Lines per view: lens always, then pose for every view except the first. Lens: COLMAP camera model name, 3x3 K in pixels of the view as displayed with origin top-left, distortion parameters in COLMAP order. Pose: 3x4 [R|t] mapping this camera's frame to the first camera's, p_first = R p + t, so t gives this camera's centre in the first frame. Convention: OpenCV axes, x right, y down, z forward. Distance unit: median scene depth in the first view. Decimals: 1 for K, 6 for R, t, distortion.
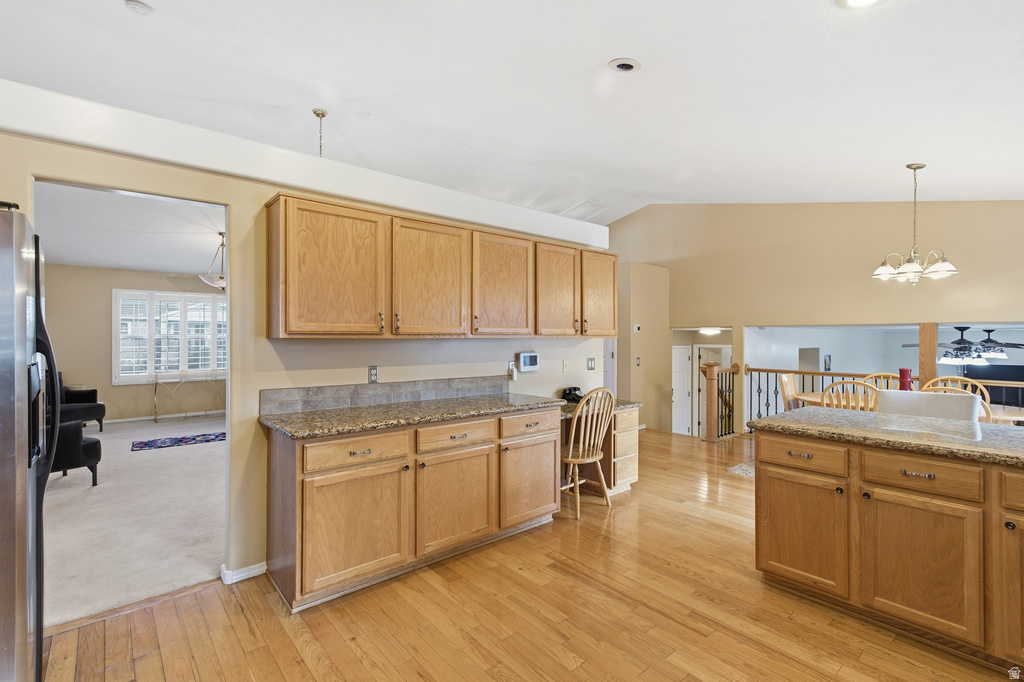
lens RADIAL K [[476.1, 0, 512.0], [0, 476.1, 341.0], [0, 0, 1]] dist [0.000096, 0.000012]
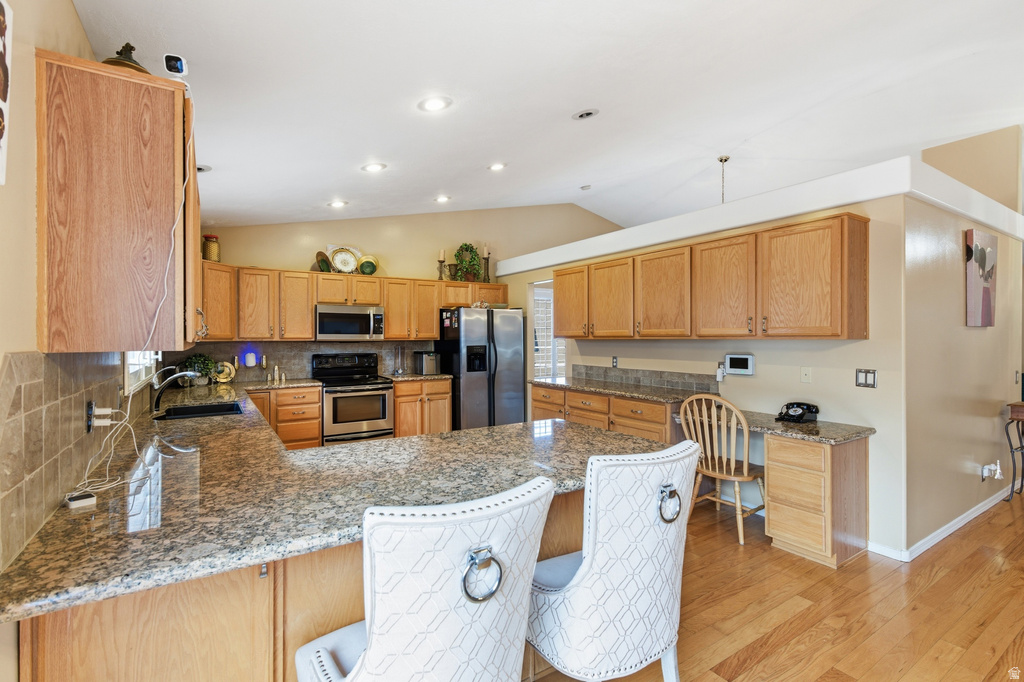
lens RADIAL K [[476.1, 0, 512.0], [0, 476.1, 341.0], [0, 0, 1]] dist [0.000096, 0.000012]
pose [[-0.131354, 0.005755, -0.991319, 1.187585], [-0.006673, 0.999955, 0.006689, -0.006578], [0.991313, 0.007494, -0.131310, 0.794265]]
